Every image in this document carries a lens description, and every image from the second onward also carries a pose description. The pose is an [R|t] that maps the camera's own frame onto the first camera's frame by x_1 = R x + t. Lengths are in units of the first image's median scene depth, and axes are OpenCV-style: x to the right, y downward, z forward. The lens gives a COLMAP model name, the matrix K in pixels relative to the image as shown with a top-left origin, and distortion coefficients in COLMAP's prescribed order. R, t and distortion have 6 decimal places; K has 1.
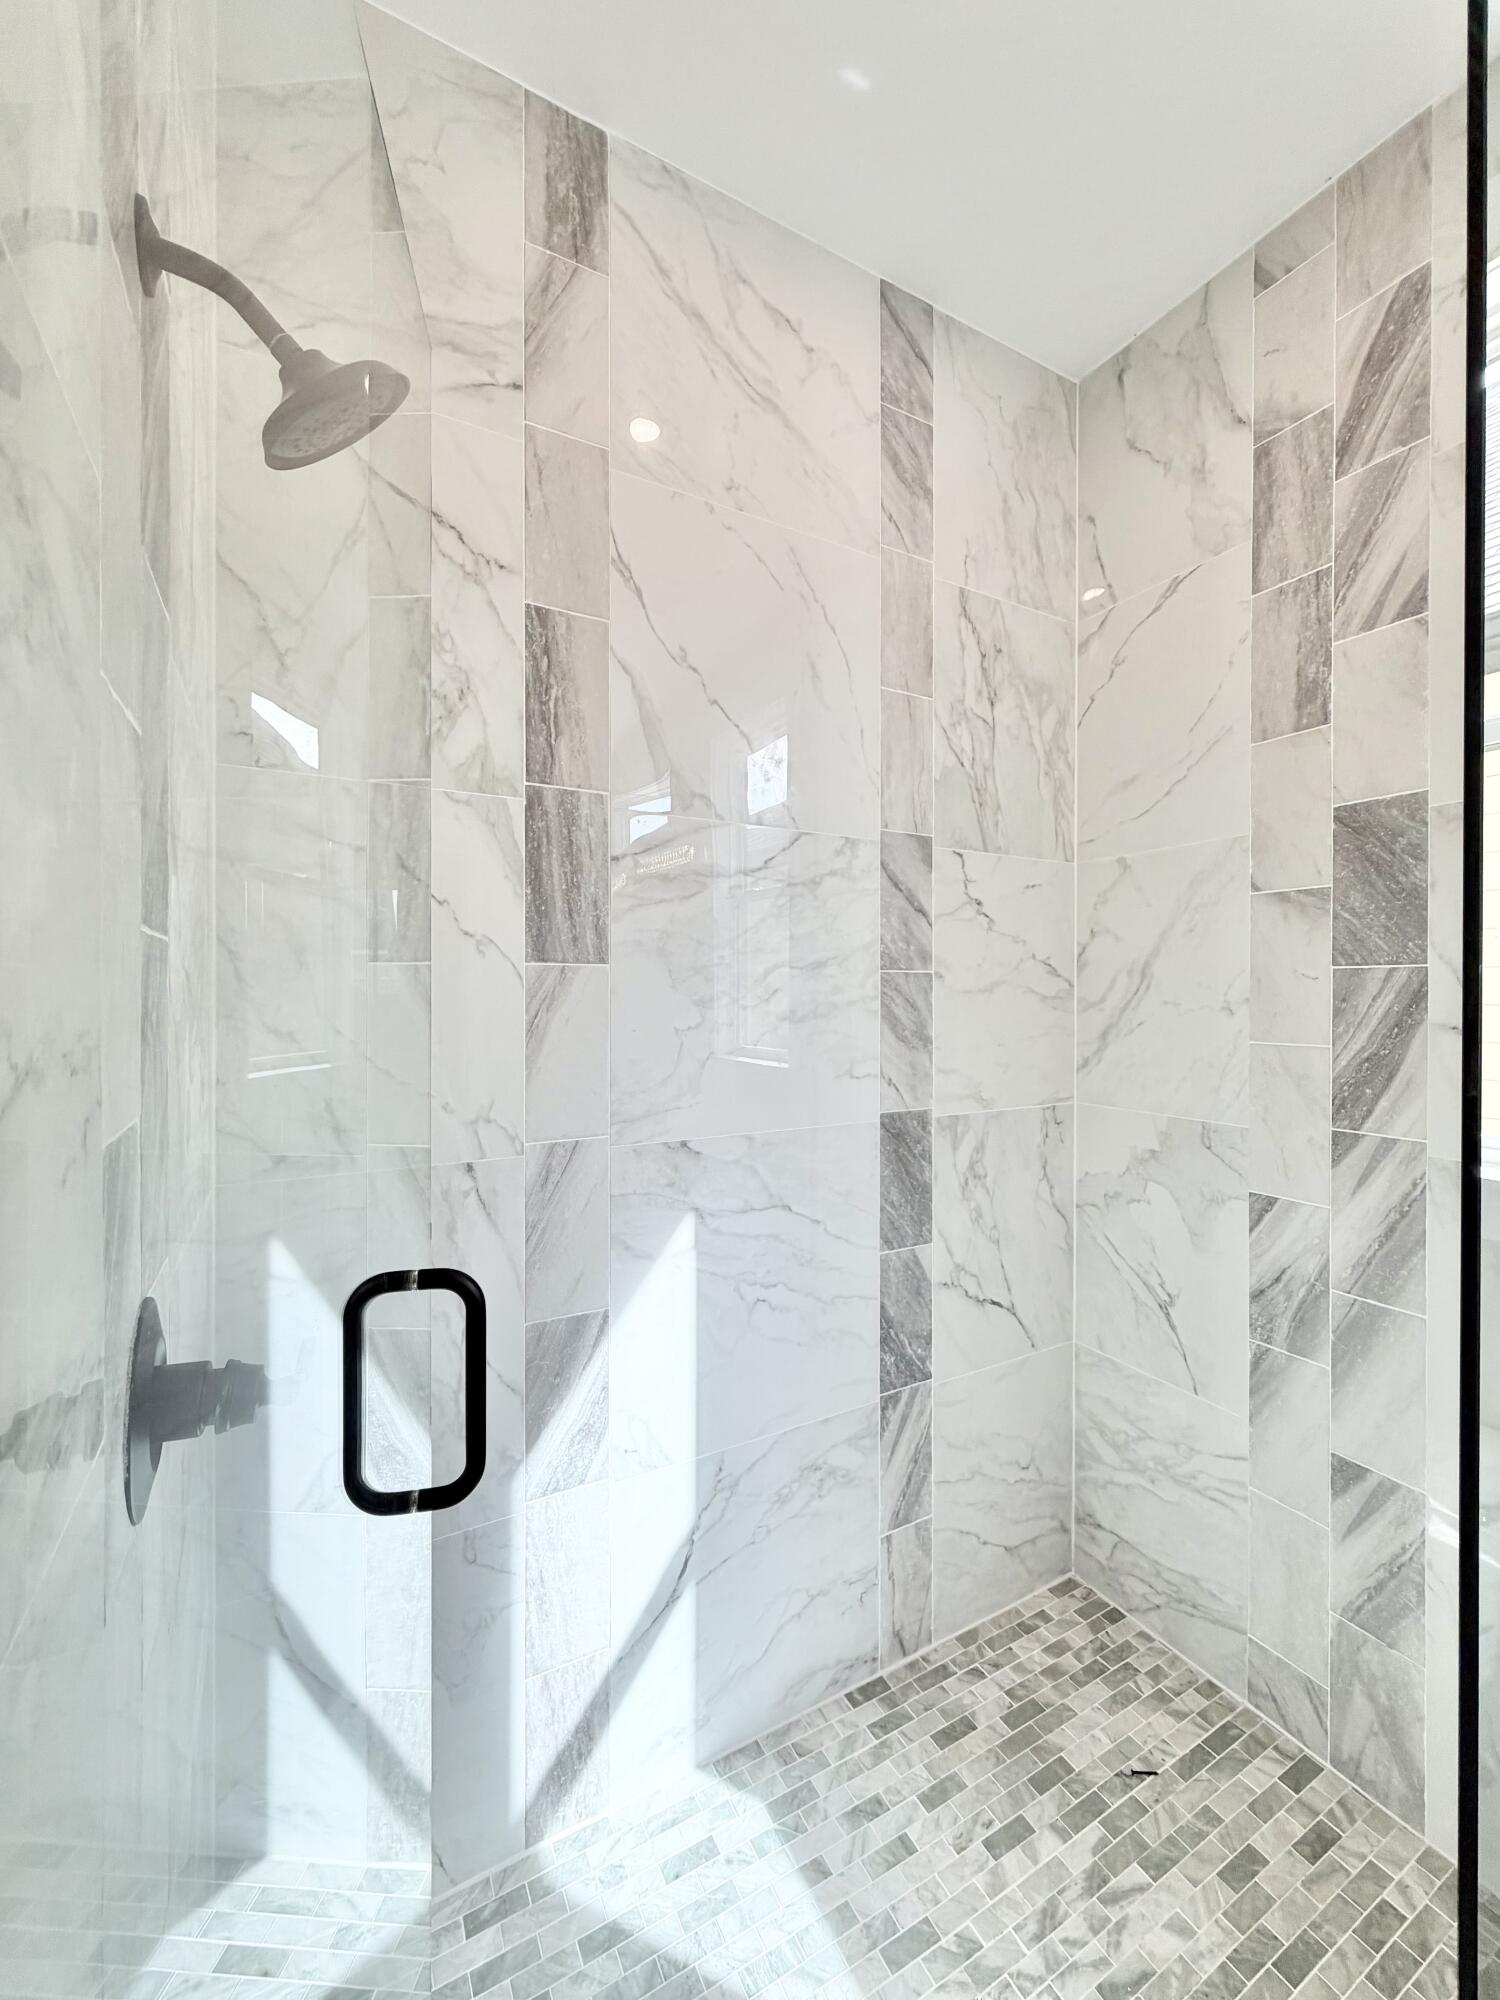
lens RADIAL K [[800.2, 0, 751.4], [0, 800.2, 993.9], [0, 0, 1]] dist [0.000927, -0.000097]
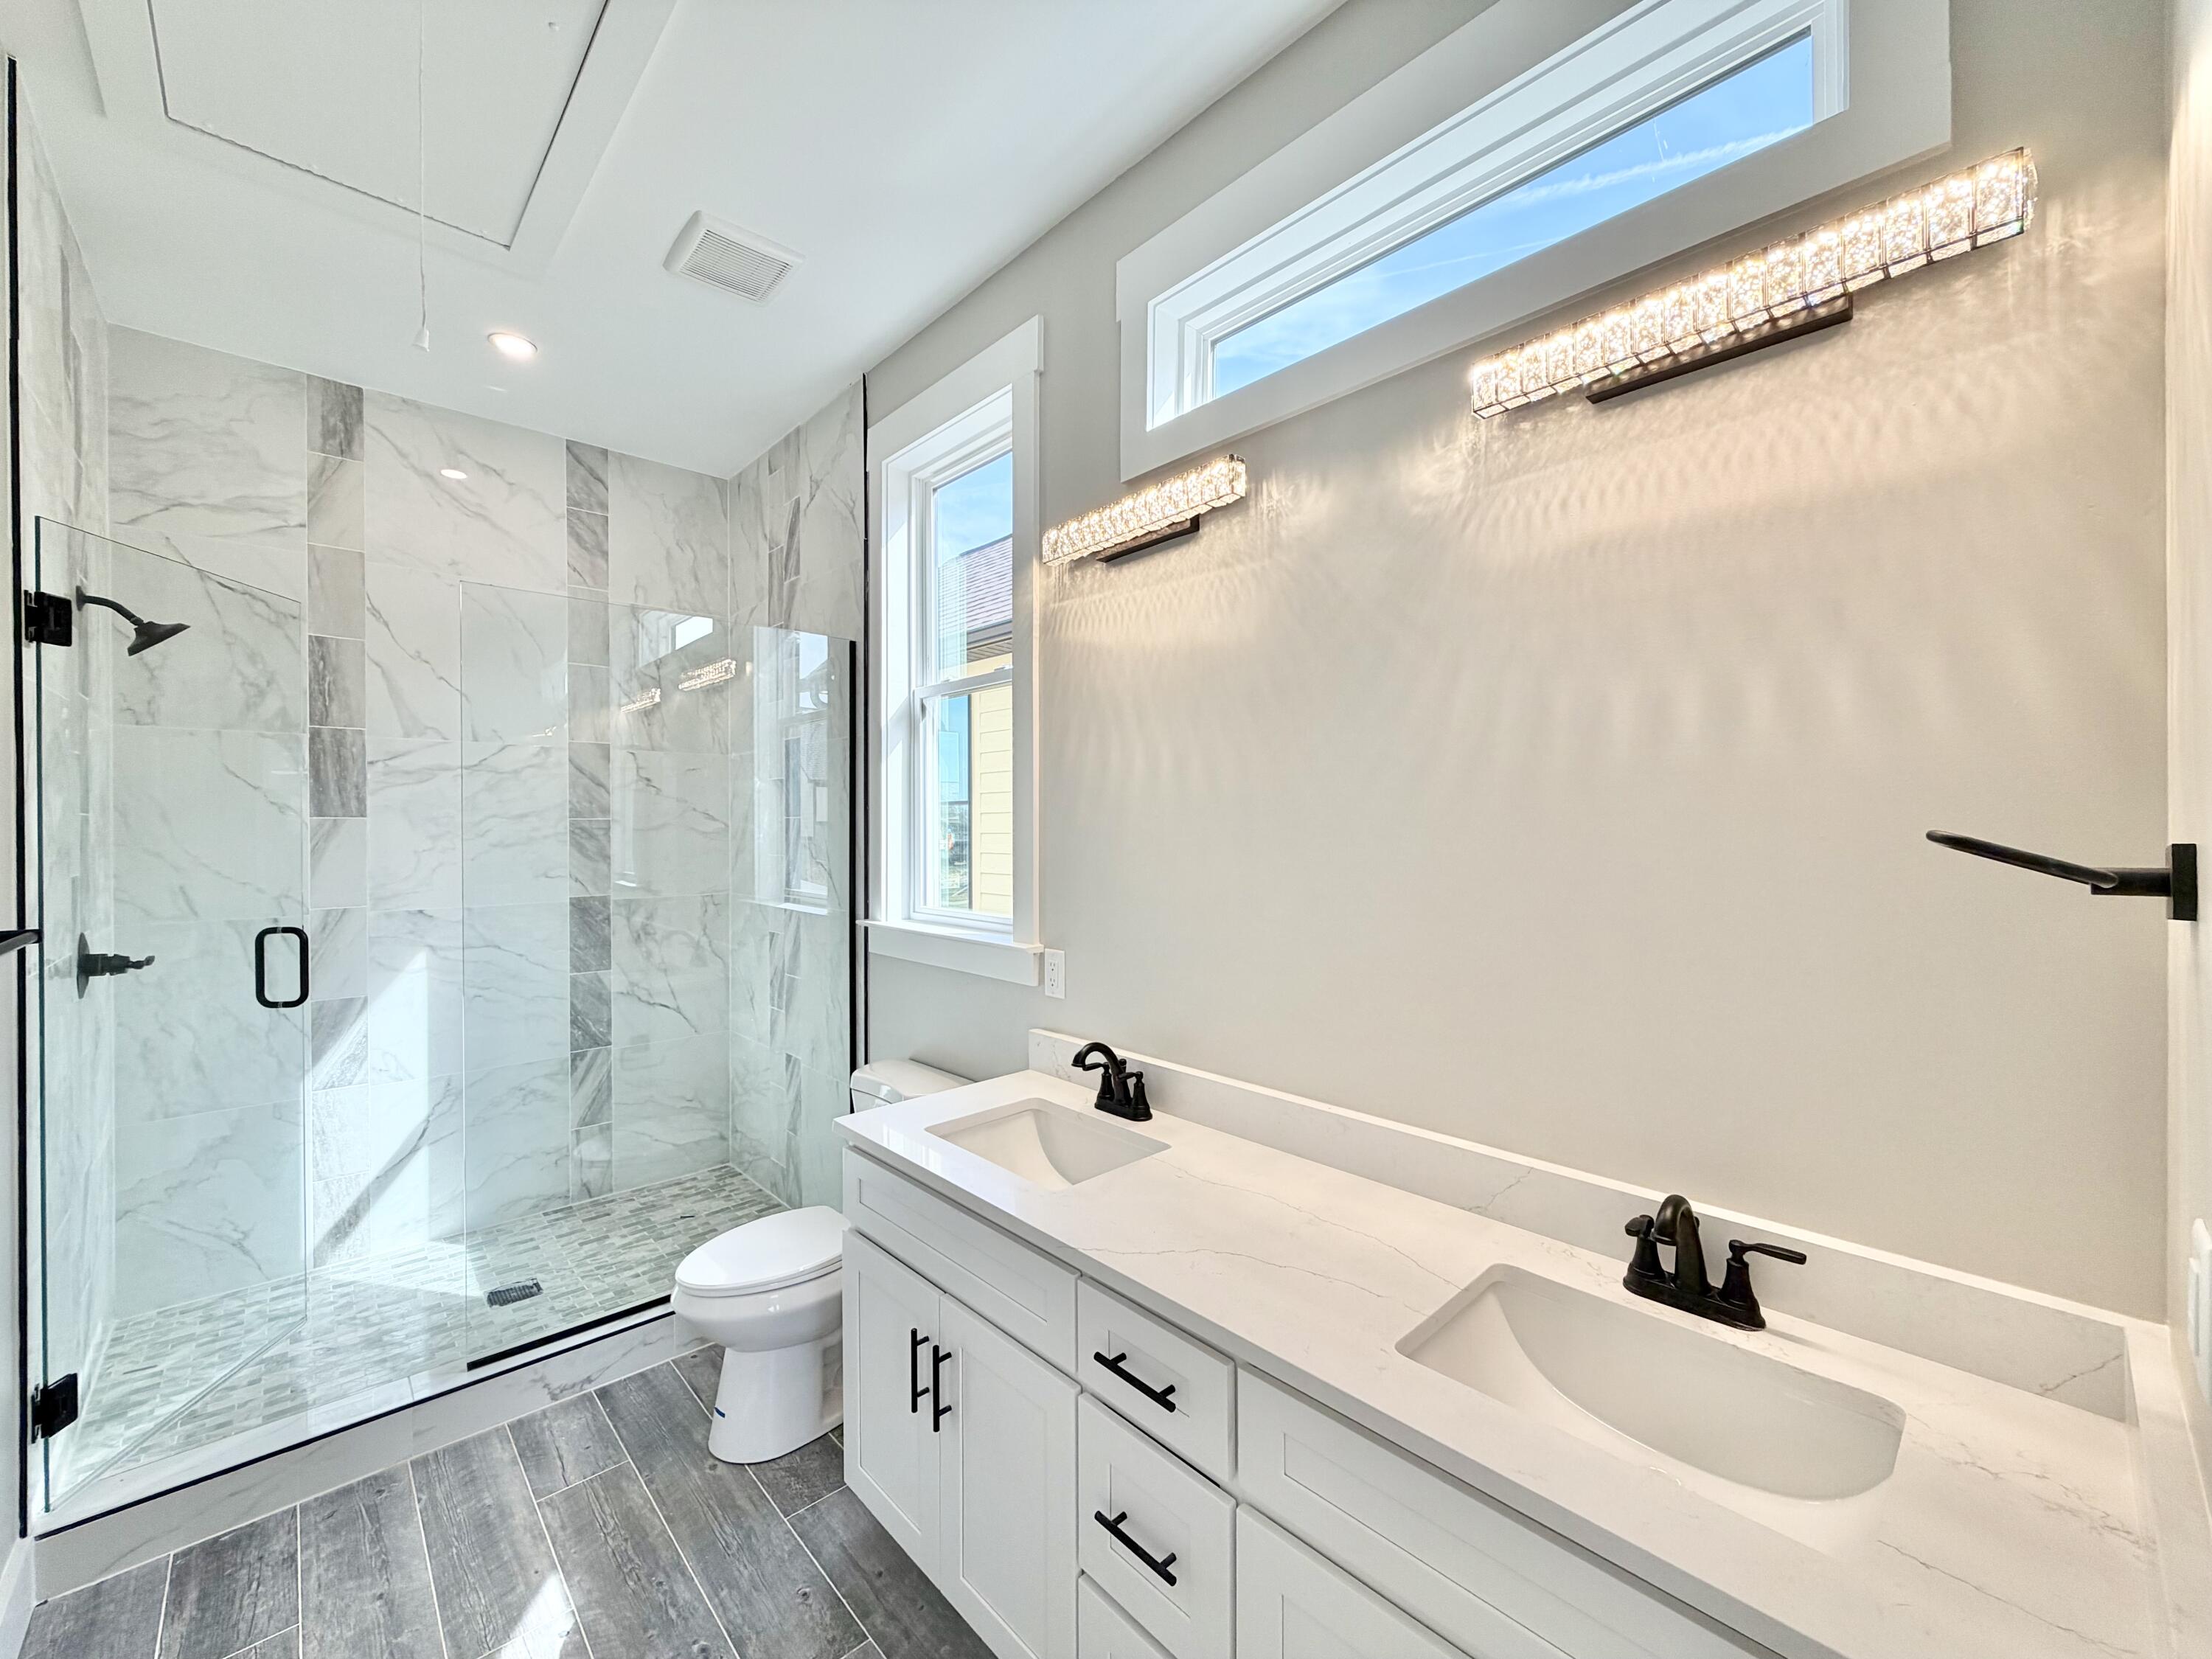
lens RADIAL K [[885.0, 0, 1103.8], [0, 885.0, 828.6], [0, 0, 1]] dist [0.000927, -0.000097]
pose [[0.972184, -0.008064, 0.234080, 0.969166], [0.008831, 0.999959, -0.002227, 0.009279], [-0.234053, 0.004232, 0.972215, -1.380447]]
